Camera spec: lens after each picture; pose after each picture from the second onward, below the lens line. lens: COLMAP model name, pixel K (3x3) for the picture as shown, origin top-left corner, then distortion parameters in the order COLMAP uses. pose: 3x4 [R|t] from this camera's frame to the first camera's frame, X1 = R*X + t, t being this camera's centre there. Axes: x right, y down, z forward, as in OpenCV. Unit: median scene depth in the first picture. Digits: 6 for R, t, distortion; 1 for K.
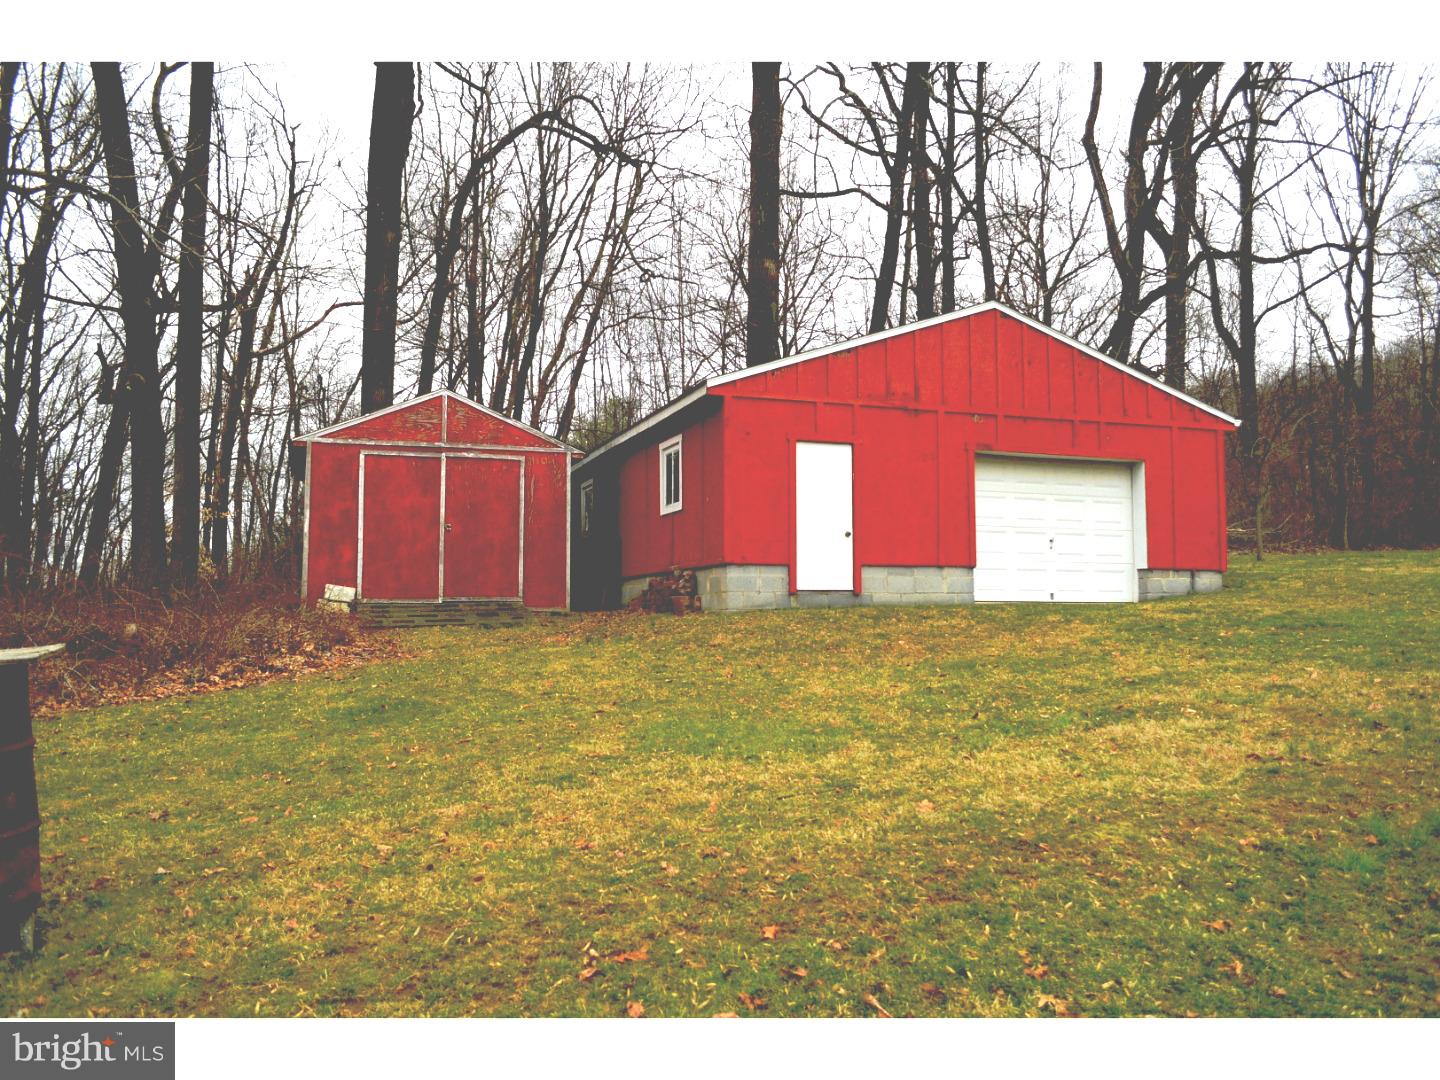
lens RADIAL K [[1149.3, 0, 720.0], [0, 1149.3, 540.0], [0, 0, 1]] dist [-0.007885, -0.003539]
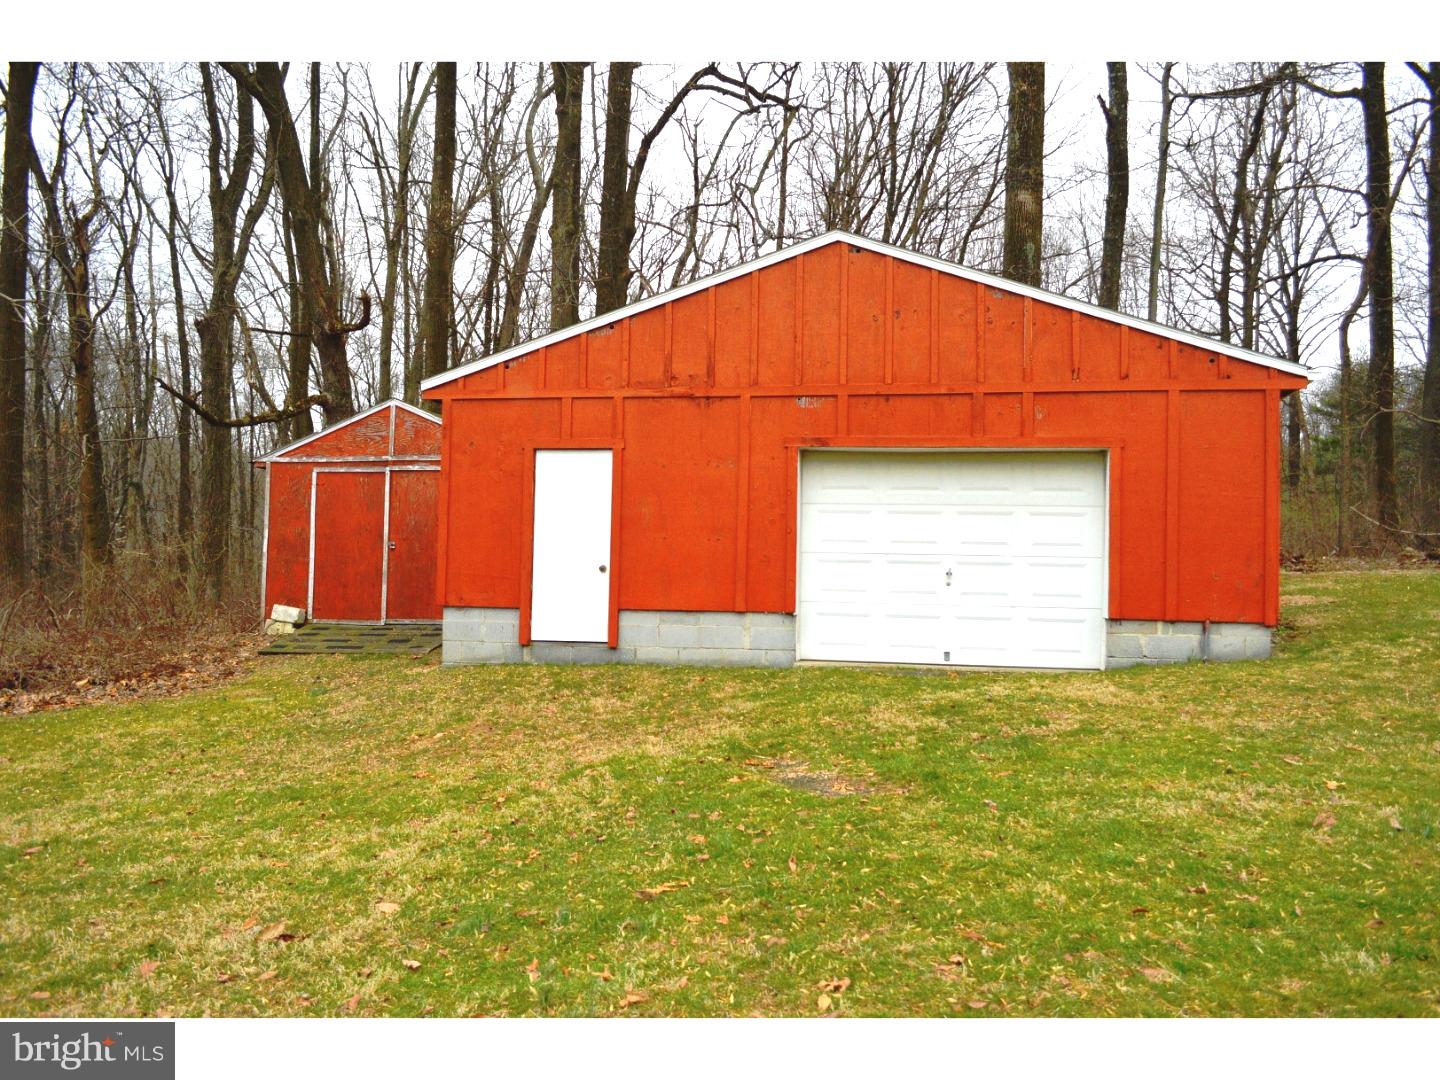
lens RADIAL K [[1149.3, 0, 720.0], [0, 1149.3, 540.0], [0, 0, 1]] dist [-0.007885, -0.003539]
pose [[0.859908, -0.000450, -0.510448, 0.538737], [0.015921, 0.999537, 0.025939, -0.040249], [0.510200, -0.030432, 0.859517, 0.365498]]
